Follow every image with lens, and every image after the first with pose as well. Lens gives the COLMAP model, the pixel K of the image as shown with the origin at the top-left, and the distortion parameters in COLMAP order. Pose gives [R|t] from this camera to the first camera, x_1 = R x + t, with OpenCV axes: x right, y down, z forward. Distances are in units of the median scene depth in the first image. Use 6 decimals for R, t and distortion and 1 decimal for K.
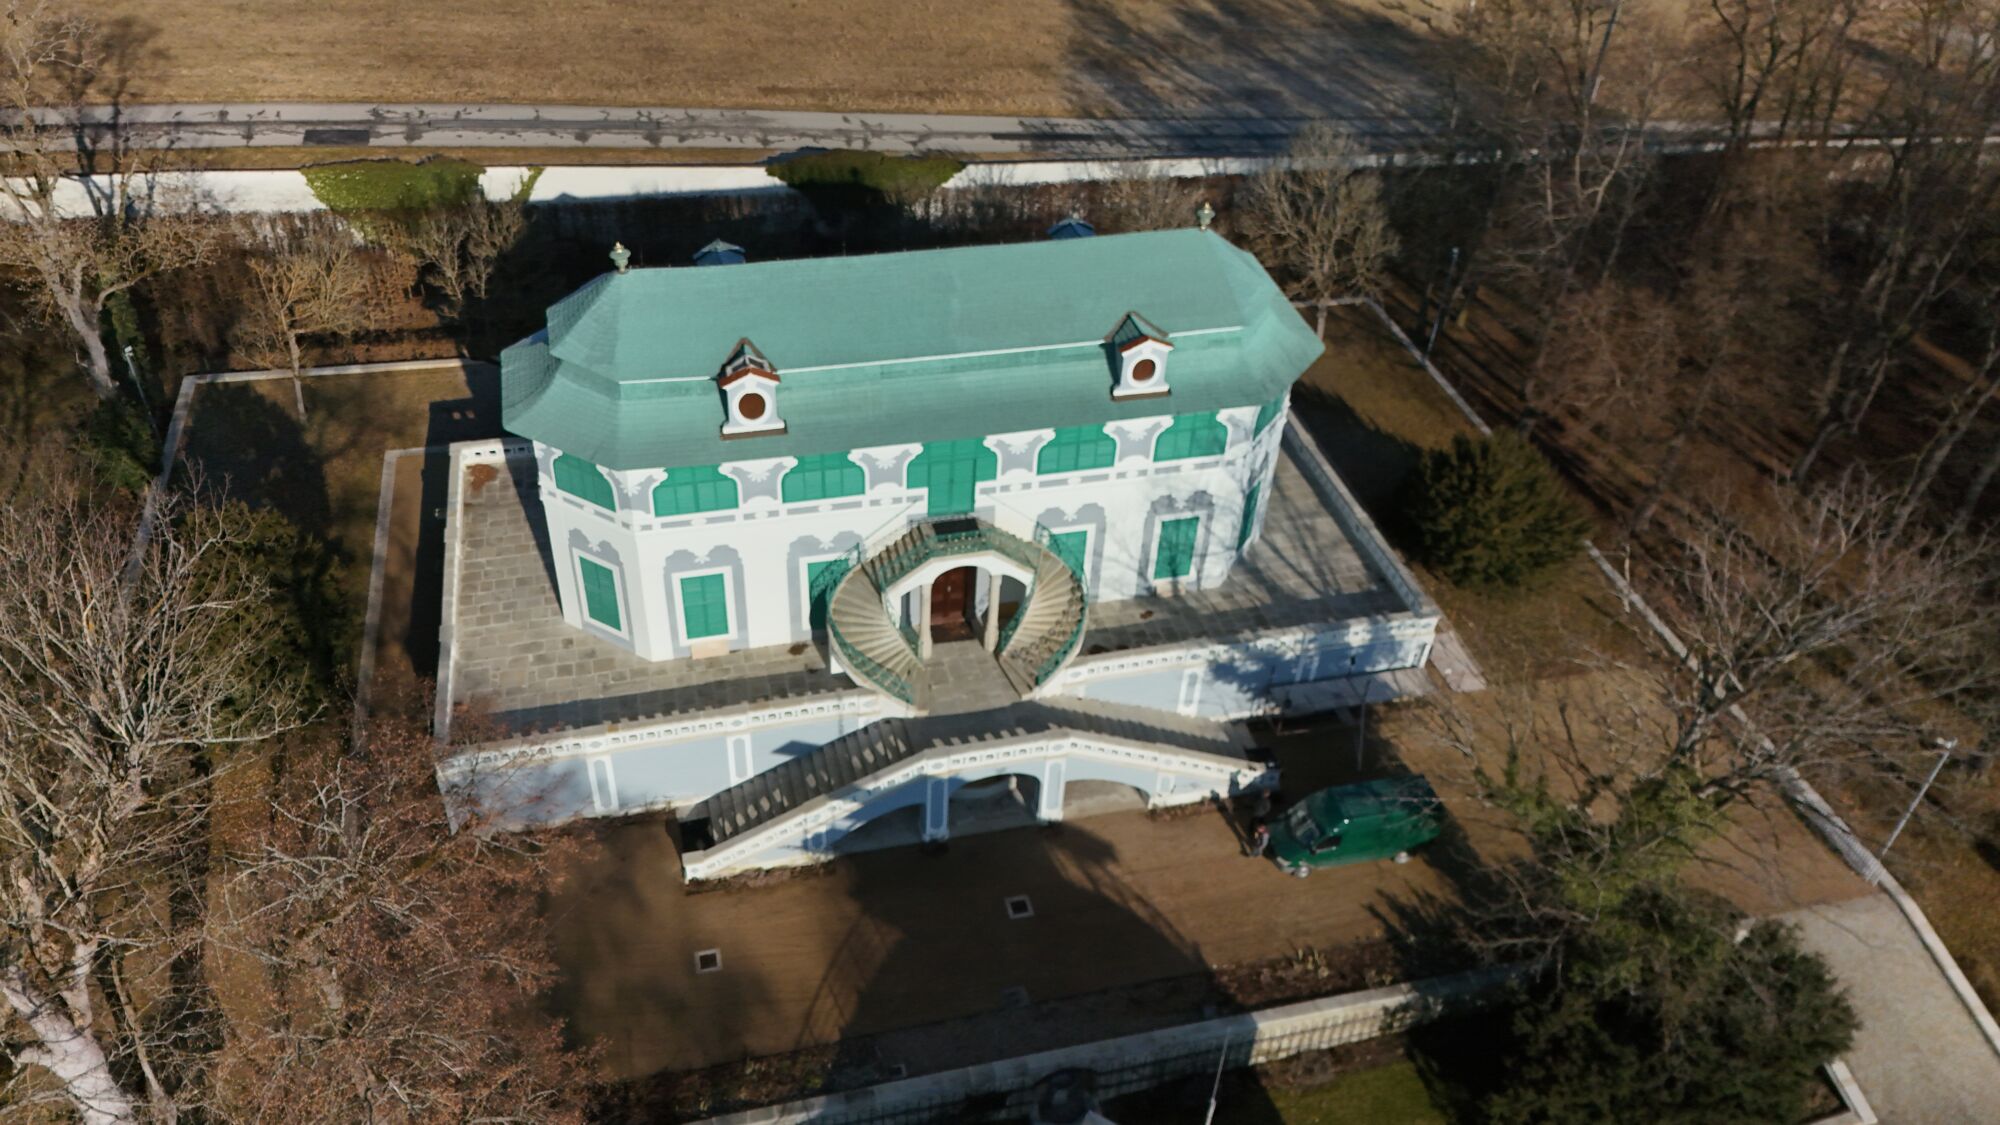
lens RADIAL K [[1470.2, 0, 990.3], [0, 1470.2, 569.2], [0, 0, 1]] dist [0.028650, -0.006971]
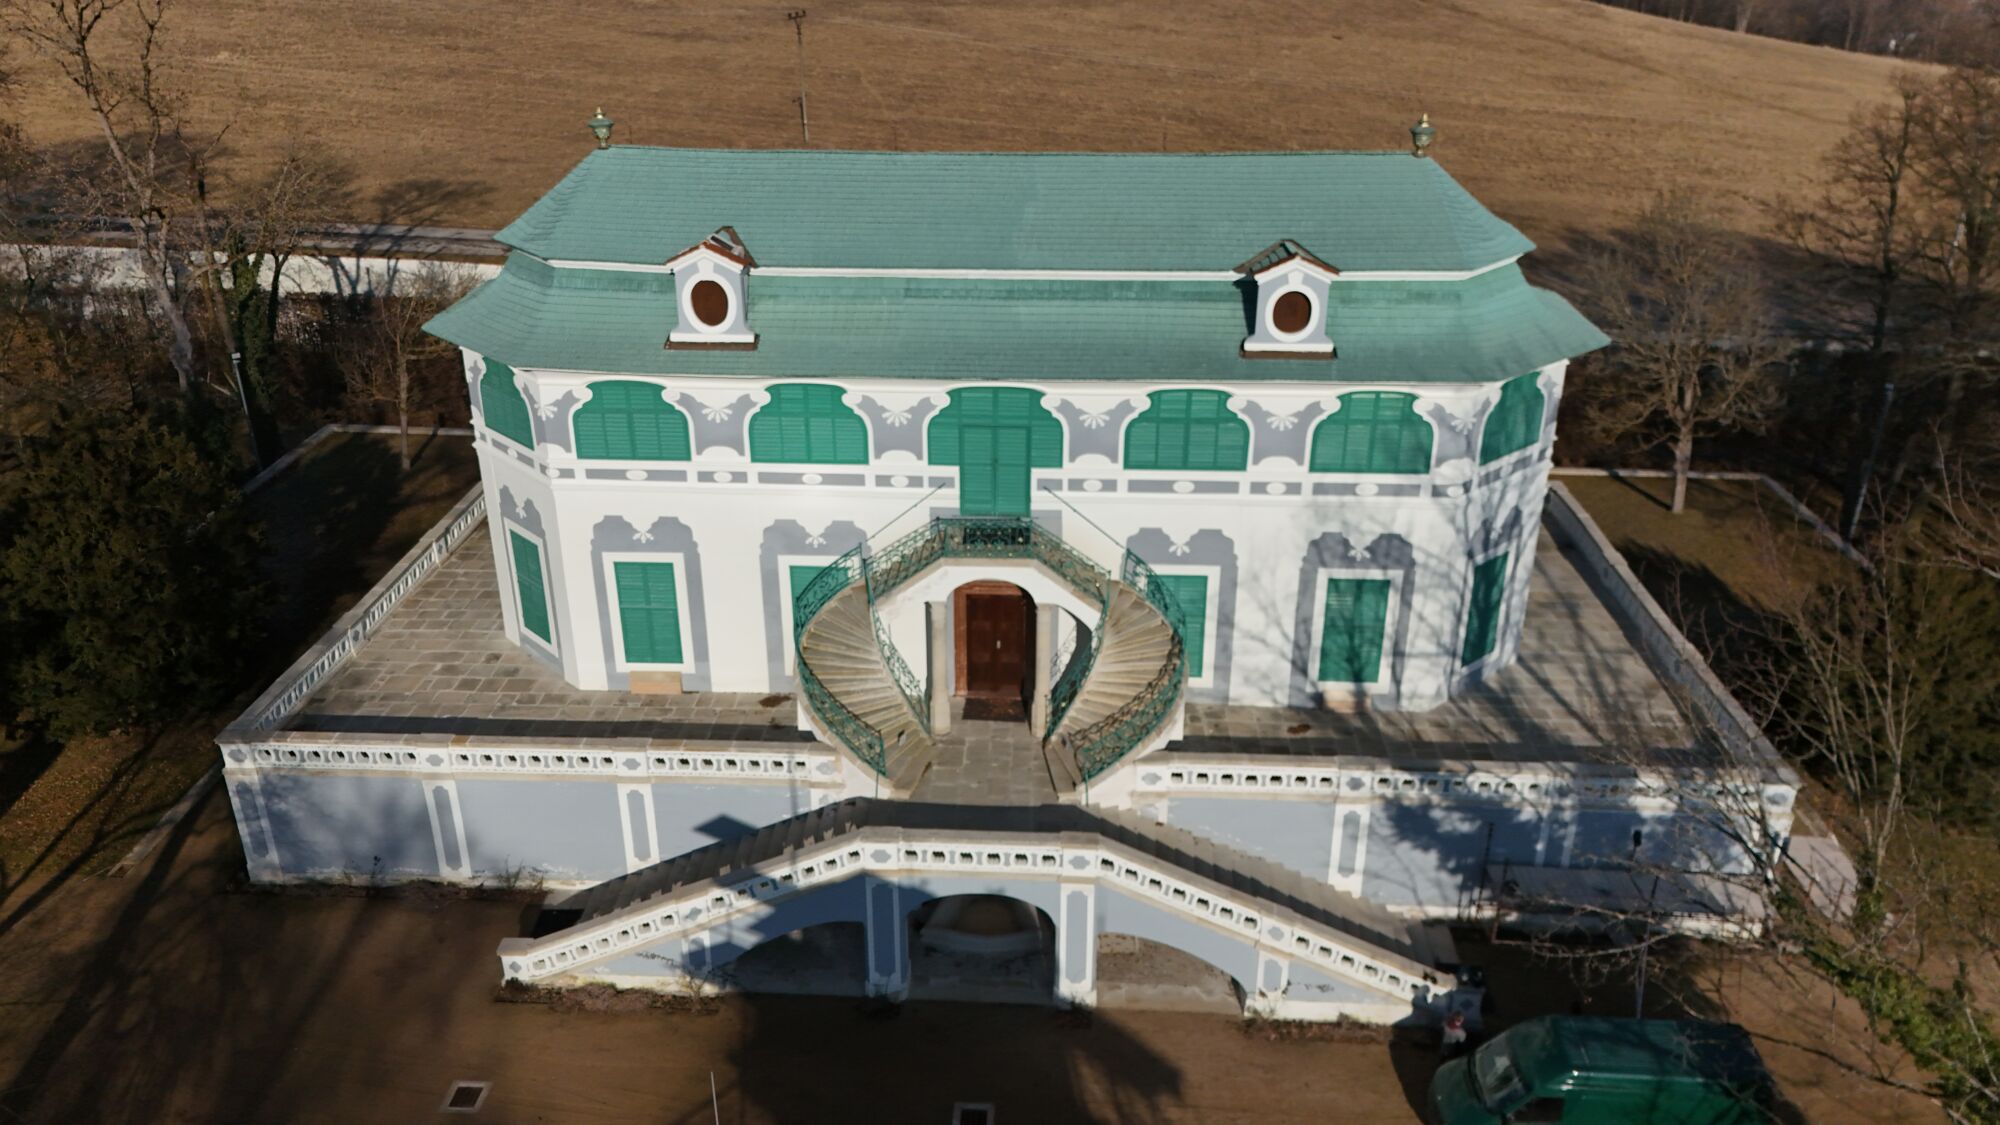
lens RADIAL K [[1470.2, 0, 990.3], [0, 1470.2, 569.2], [0, 0, 1]] dist [0.028650, -0.006971]
pose [[0.949907, 0.078294, -0.302568, 0.177938], [-0.156331, 0.957327, -0.243075, 0.151238], [0.270625, 0.278199, 0.921611, 0.370392]]
